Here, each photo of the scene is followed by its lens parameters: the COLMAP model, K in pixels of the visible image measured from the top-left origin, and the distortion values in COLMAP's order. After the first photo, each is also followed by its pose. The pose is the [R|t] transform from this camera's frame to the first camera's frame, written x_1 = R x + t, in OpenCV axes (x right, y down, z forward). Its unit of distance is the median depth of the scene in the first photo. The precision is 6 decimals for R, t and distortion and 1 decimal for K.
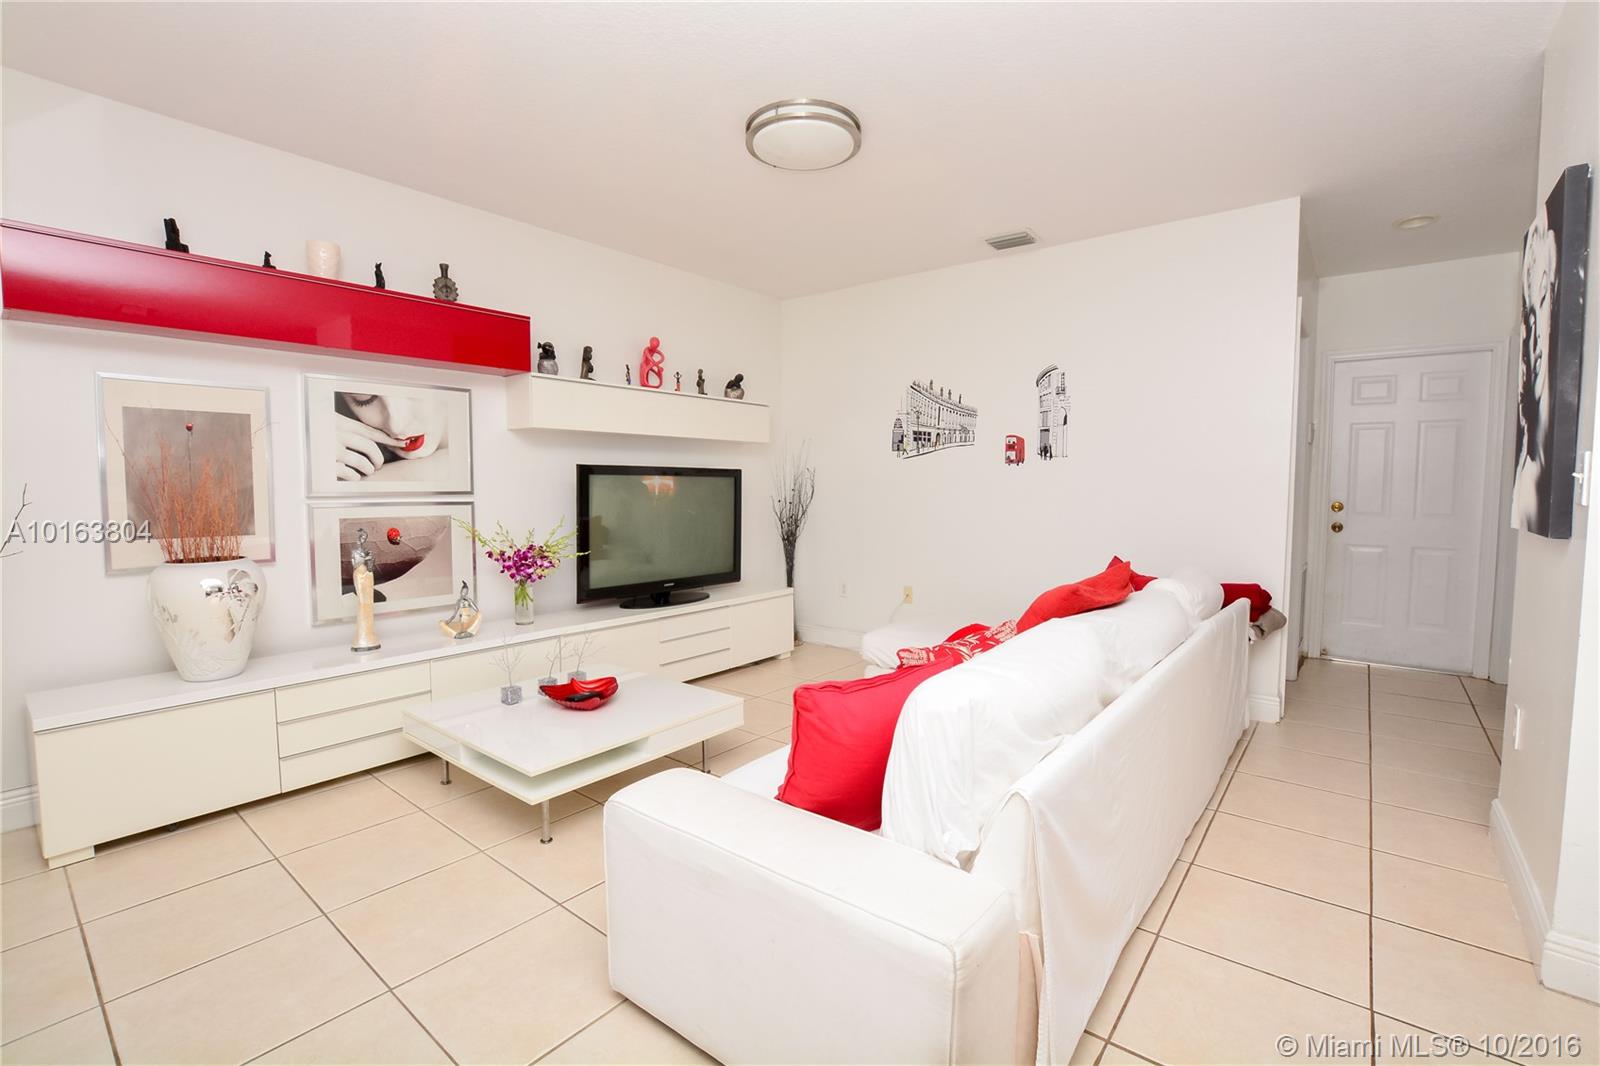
lens RADIAL K [[716.9, 0, 800.0], [0, 716.9, 533.0], [0, 0, 1]] dist [-0.038375, 0.006272]
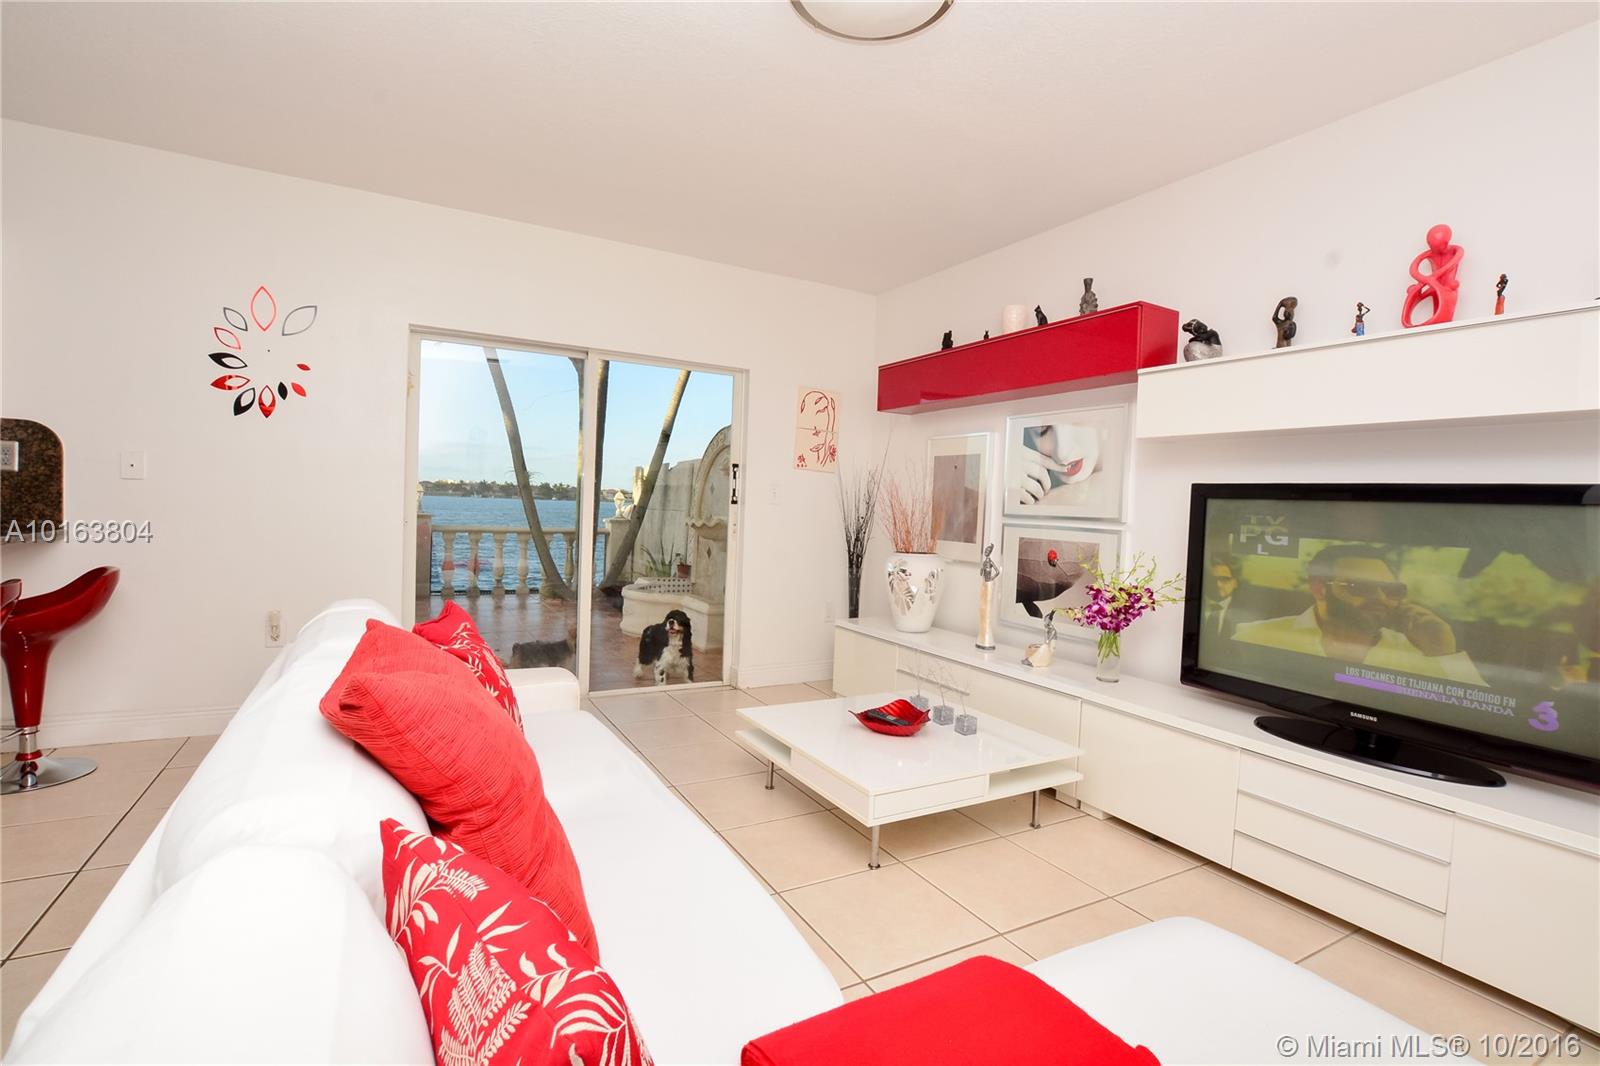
lens RADIAL K [[716.9, 0, 800.0], [0, 716.9, 533.0], [0, 0, 1]] dist [-0.038375, 0.006272]
pose [[-0.374224, 0.024726, -0.927009, 0.537050], [-0.098831, 0.992888, 0.066380, -0.065258], [0.922057, 0.116458, -0.369119, 1.042757]]
